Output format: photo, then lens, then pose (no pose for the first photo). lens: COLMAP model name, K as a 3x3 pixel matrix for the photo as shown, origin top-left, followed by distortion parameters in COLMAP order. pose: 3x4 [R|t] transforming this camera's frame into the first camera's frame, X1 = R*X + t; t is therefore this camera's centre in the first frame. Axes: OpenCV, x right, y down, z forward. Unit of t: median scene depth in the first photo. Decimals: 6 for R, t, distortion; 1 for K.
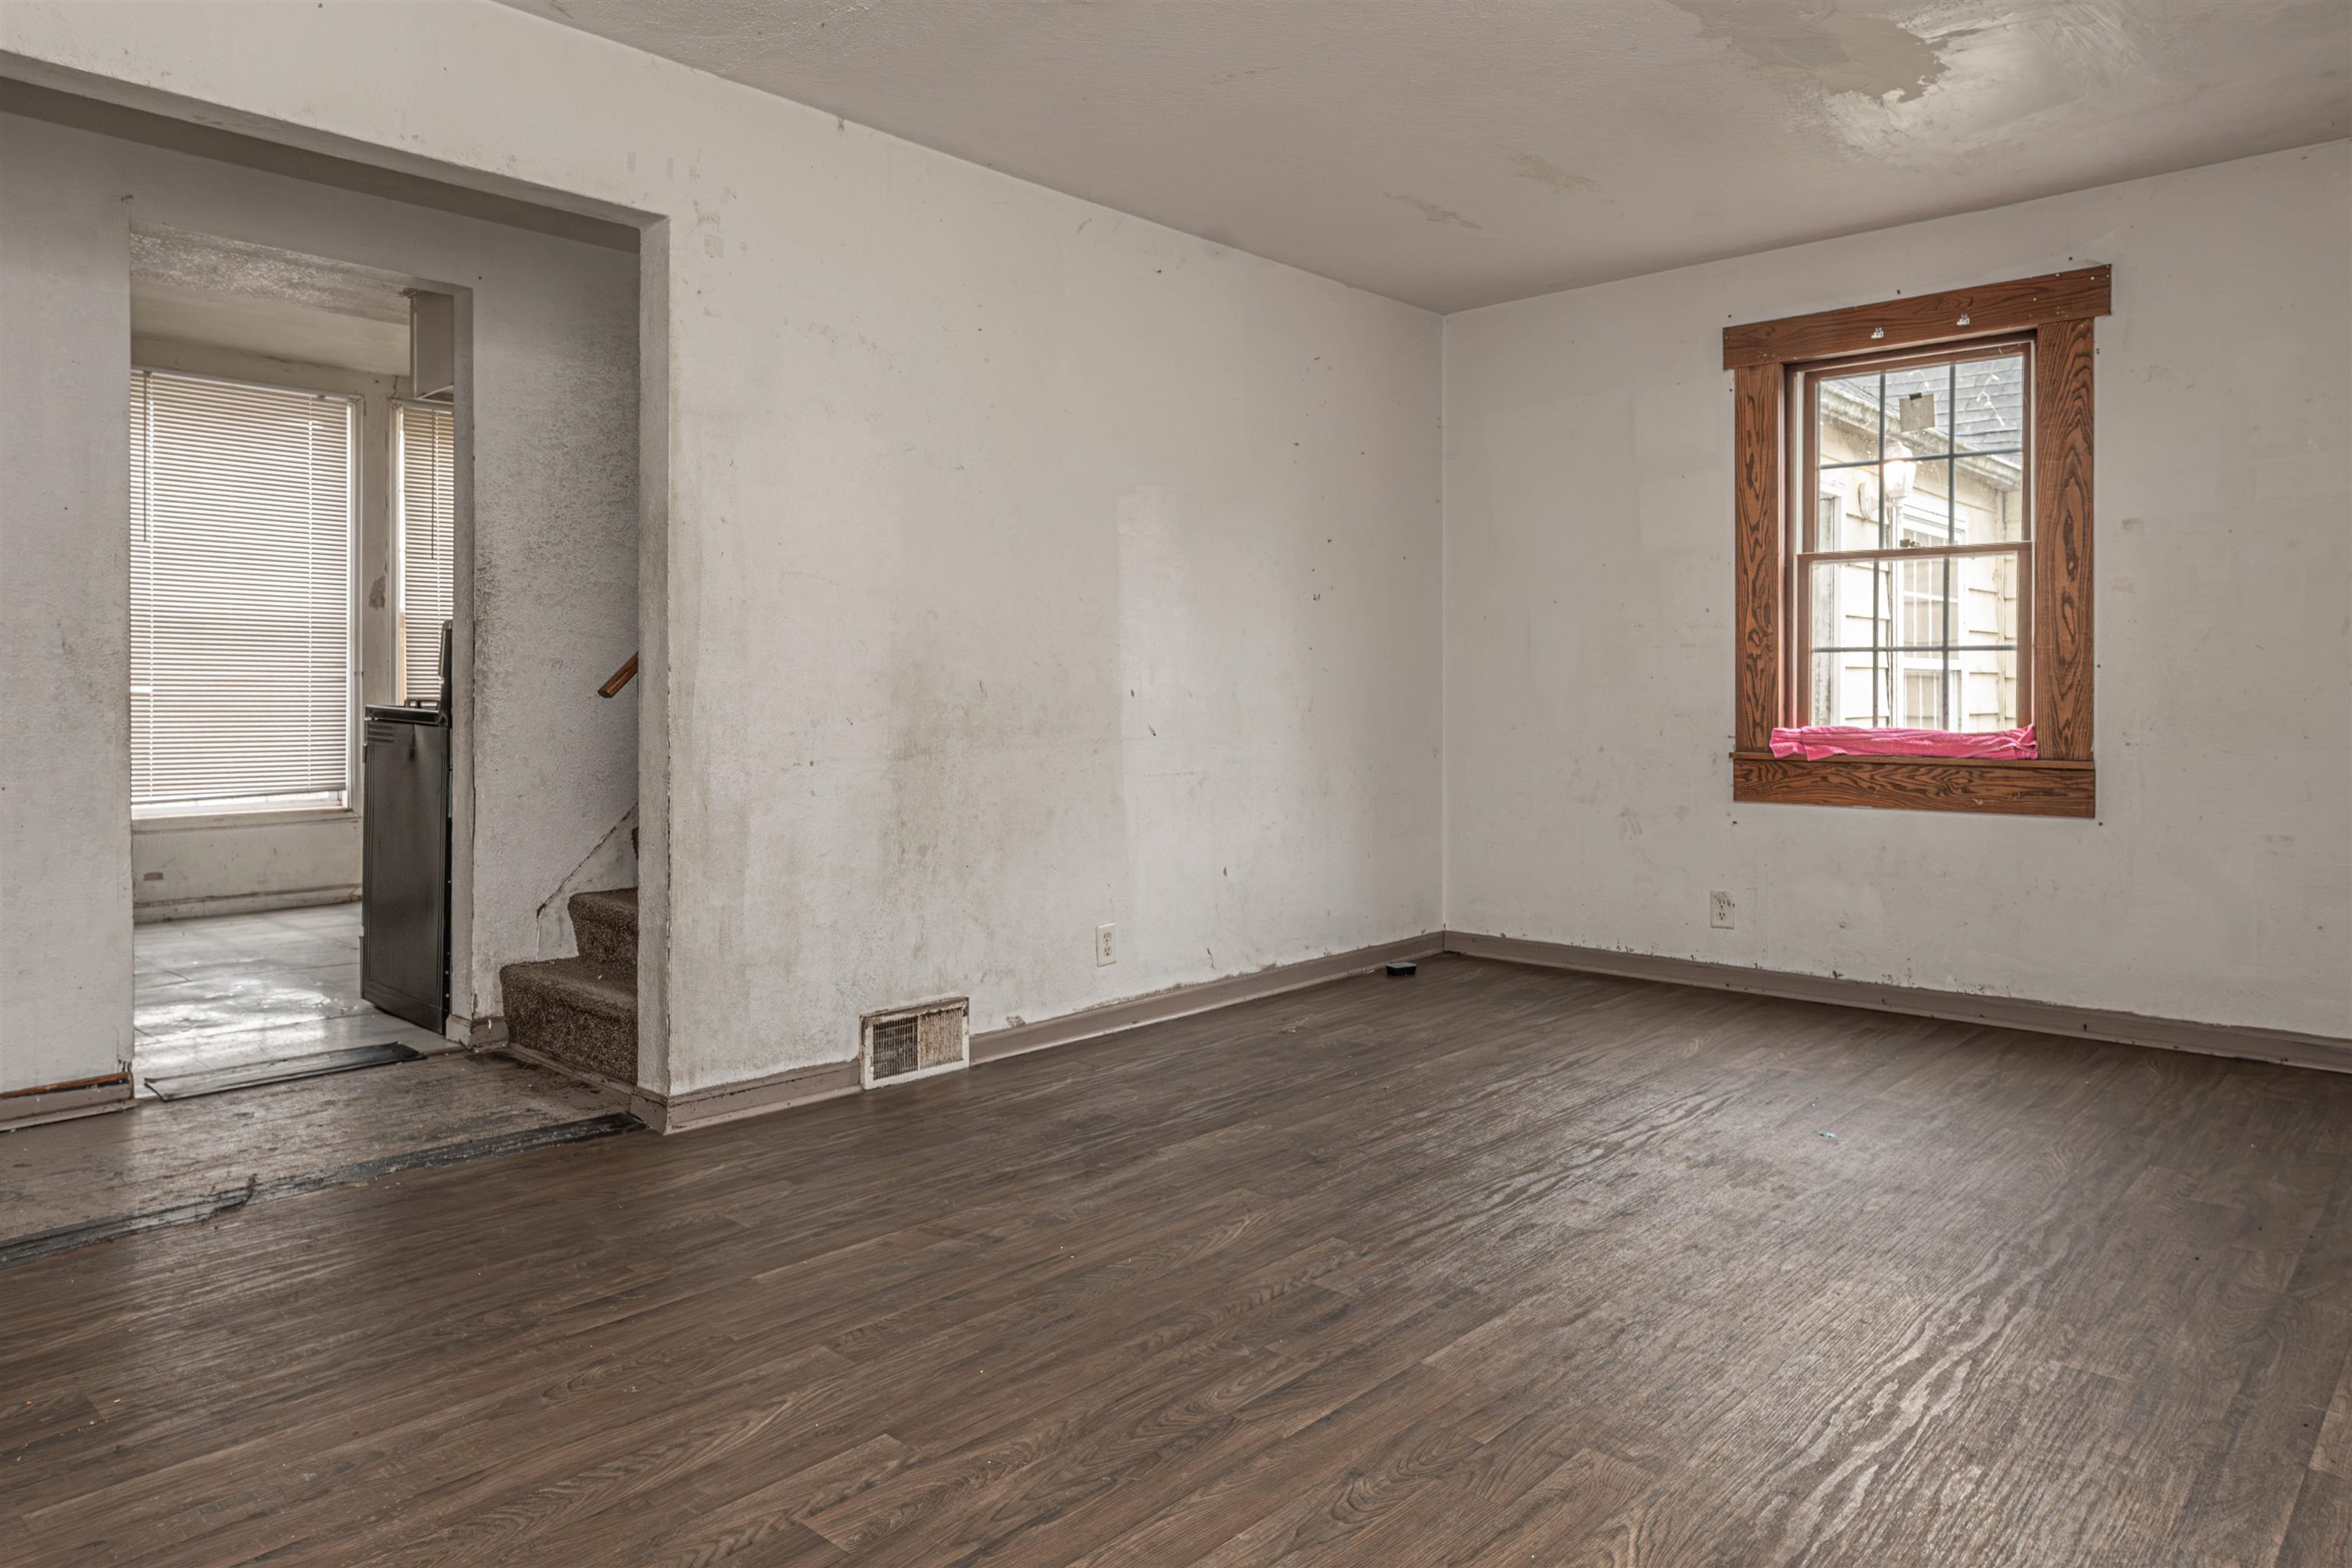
lens RADIAL K [[1486.2, 0, 1164.9], [0, 1486.2, 685.1], [0, 0, 1]] dist [0.001591, -0.000087]
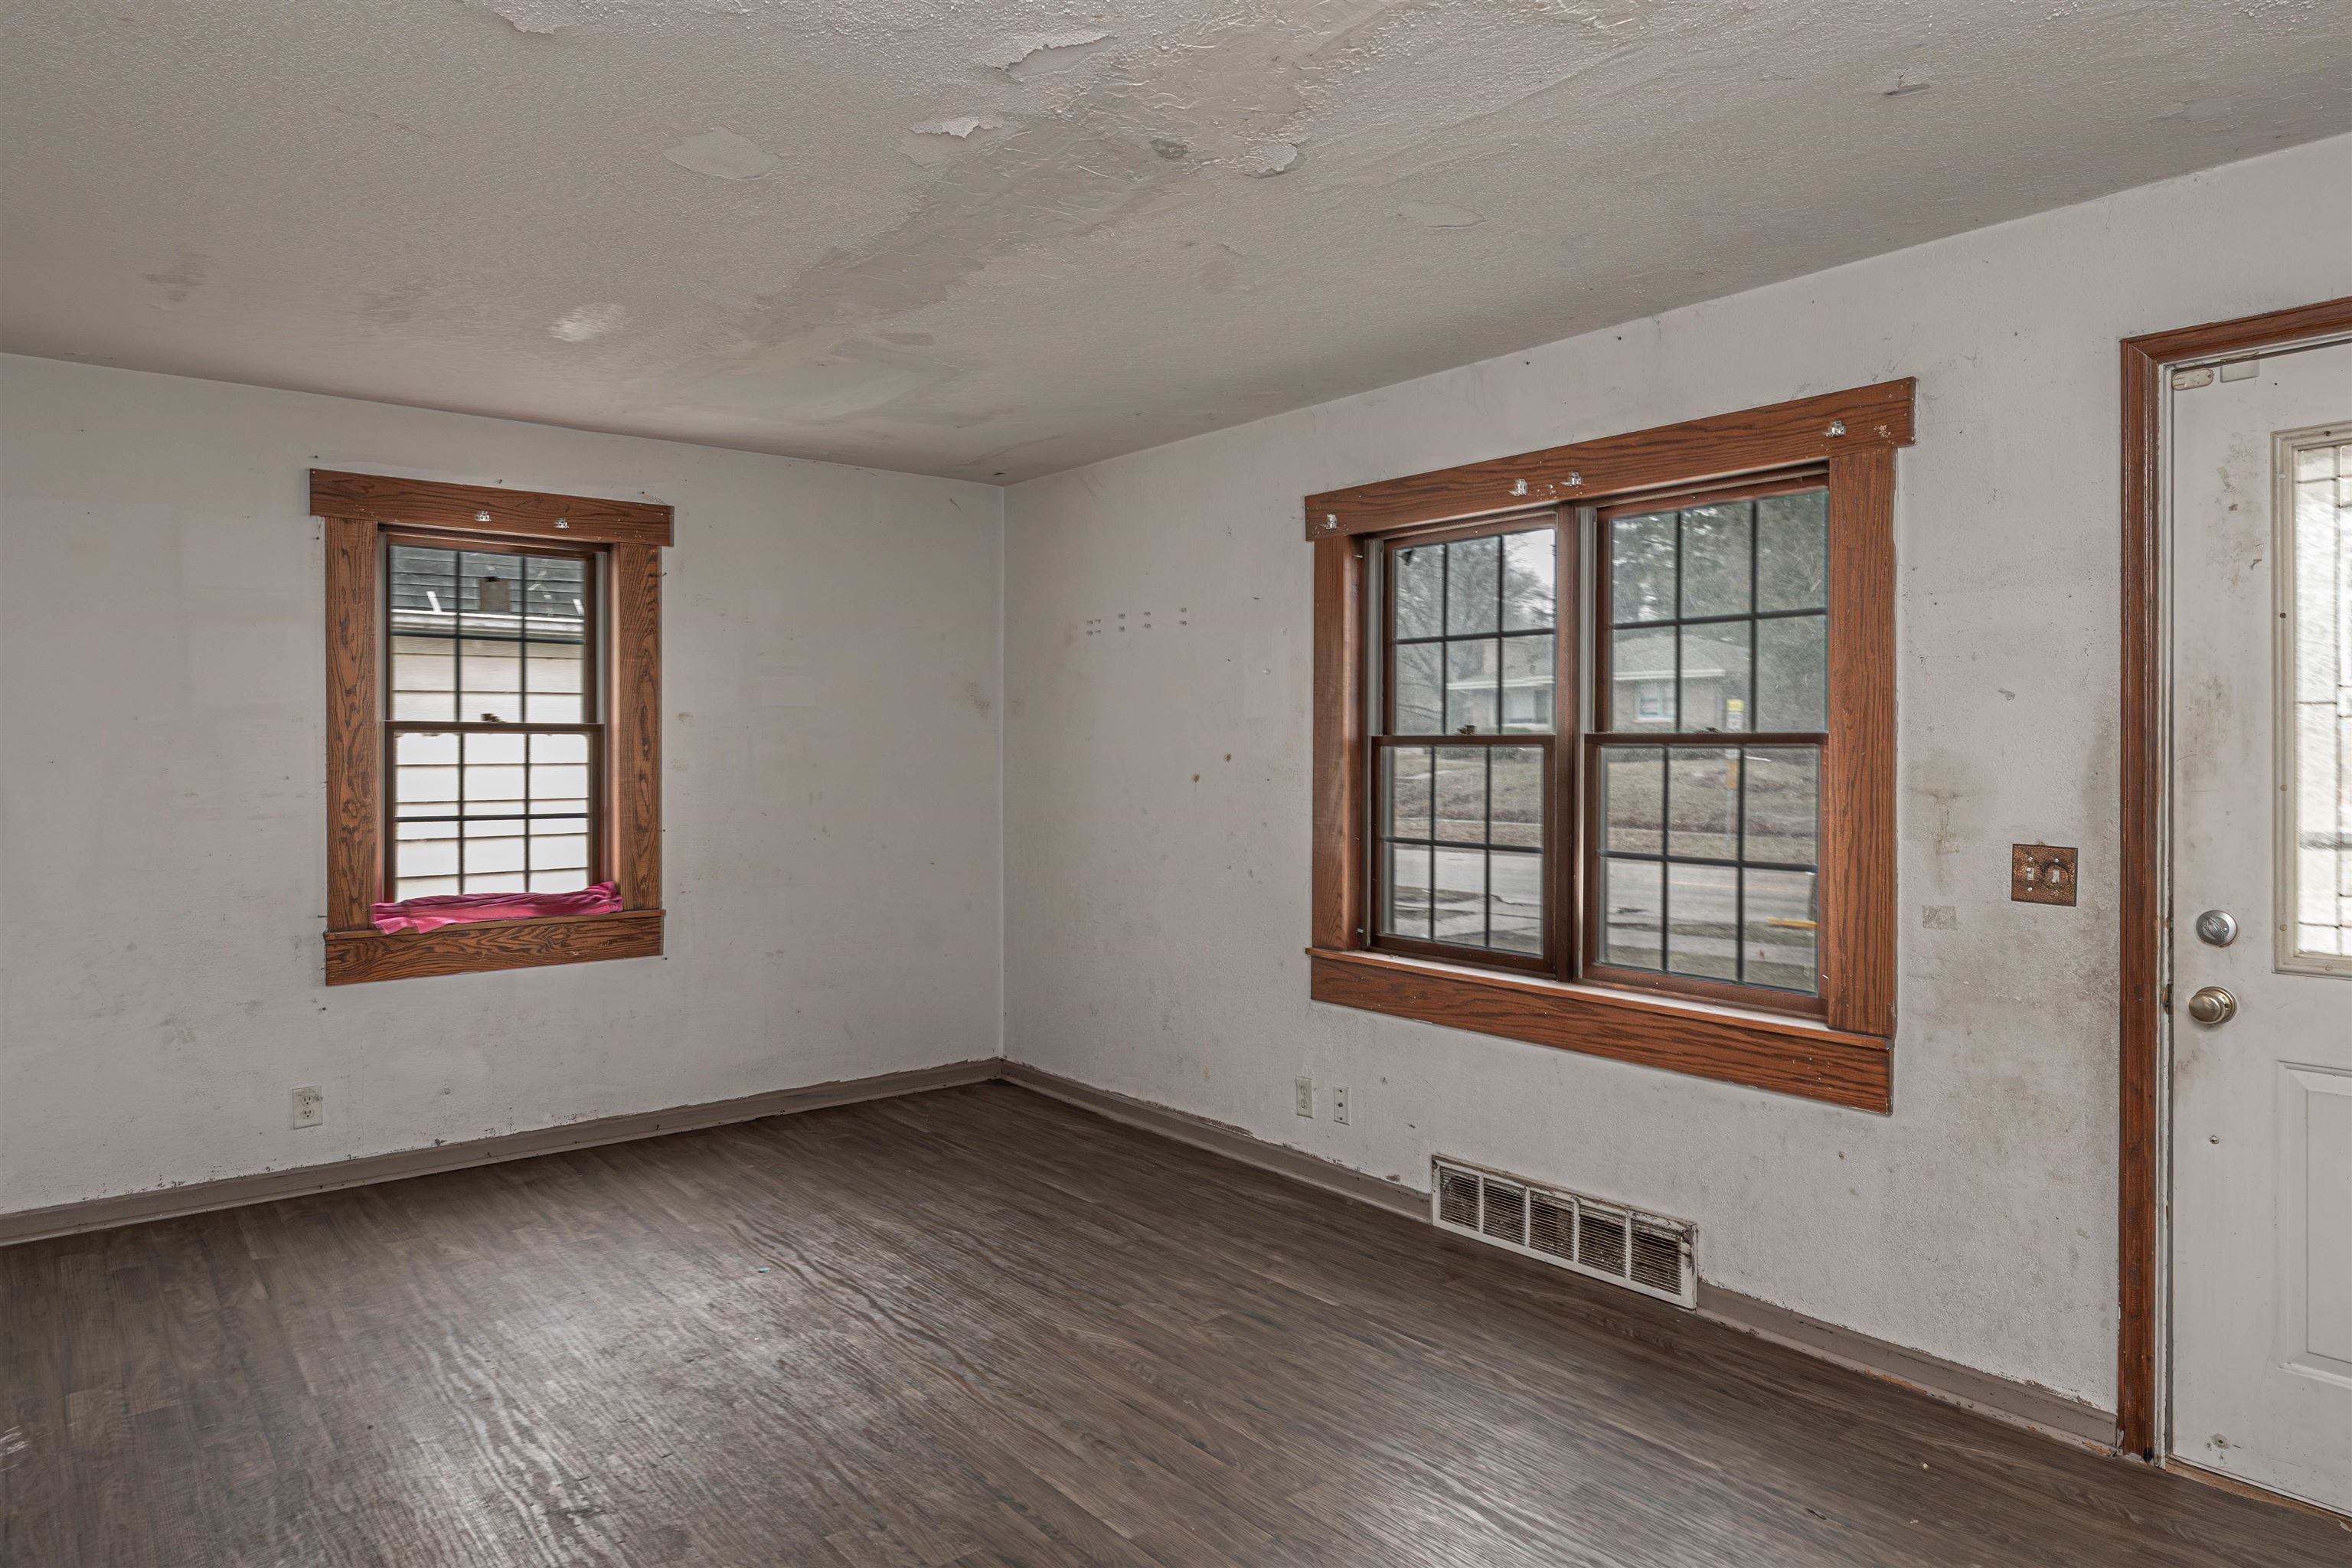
lens RADIAL K [[1486.2, 0, 1175.4], [0, 1486.2, 776.2], [0, 0, 1]] dist [0.001591, -0.000087]
pose [[0.147401, -0.012351, 0.989000, -0.465970], [0.003037, 0.999923, 0.012035, -0.063569], [-0.989072, 0.001230, 0.147427, 0.354874]]
